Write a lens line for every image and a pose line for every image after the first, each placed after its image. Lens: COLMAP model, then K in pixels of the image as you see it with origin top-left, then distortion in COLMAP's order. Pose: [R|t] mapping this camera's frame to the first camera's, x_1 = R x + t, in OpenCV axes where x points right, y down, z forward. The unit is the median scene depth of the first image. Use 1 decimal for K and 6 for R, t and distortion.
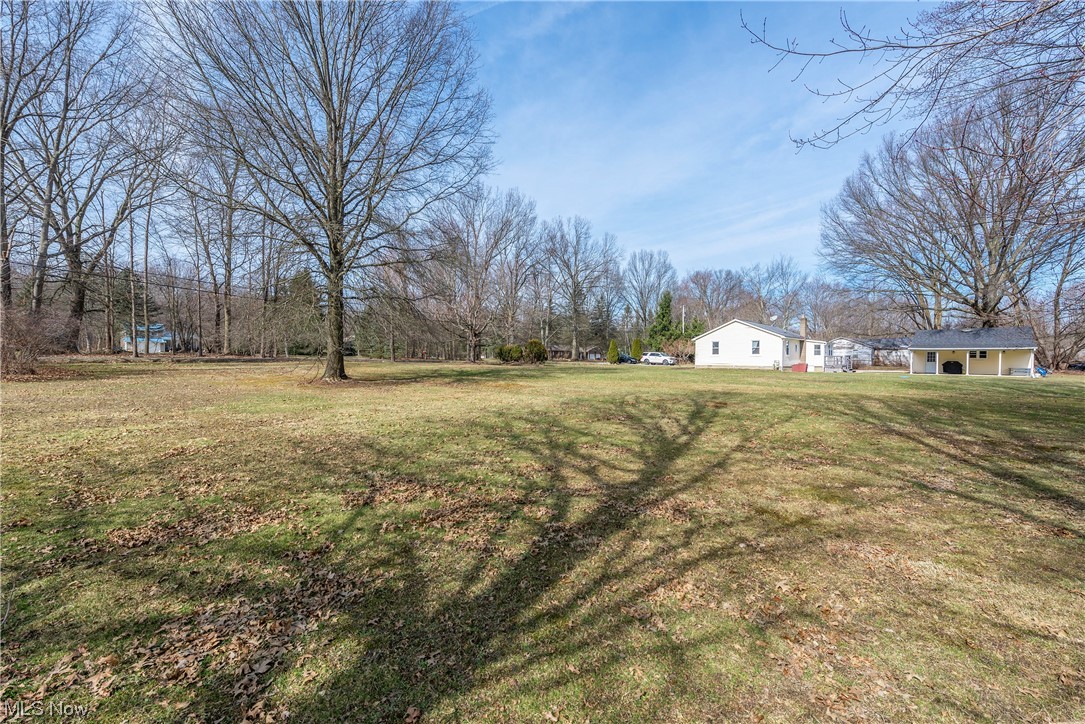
lens RADIAL K [[451.5, 0, 540.0], [0, 451.5, 366.9], [0, 0, 1]] dist [-0.001087, -0.000169]
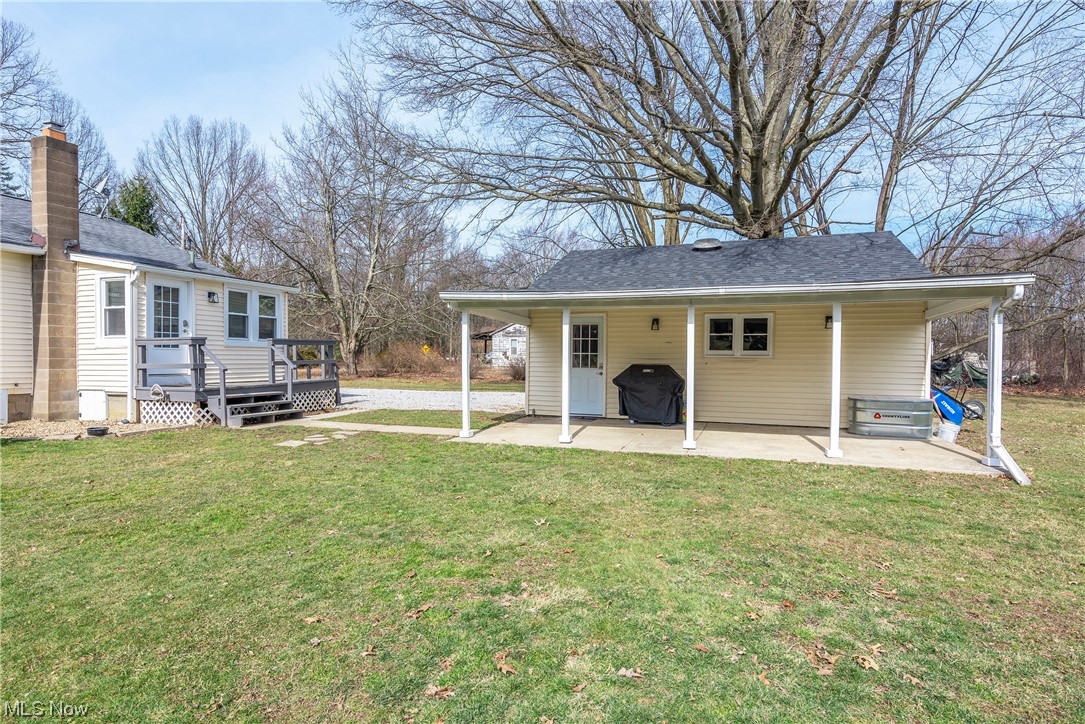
lens RADIAL K [[618.2, 0, 544.0], [0, 618.2, 362.7], [0, 0, 1]] dist [-0.000298, -0.000014]
pose [[0.900668, -0.004048, 0.434490, 0.719173], [0.009623, 0.999897, -0.010633, -0.009484], [-0.434402, 0.013758, 0.900614, 0.733211]]
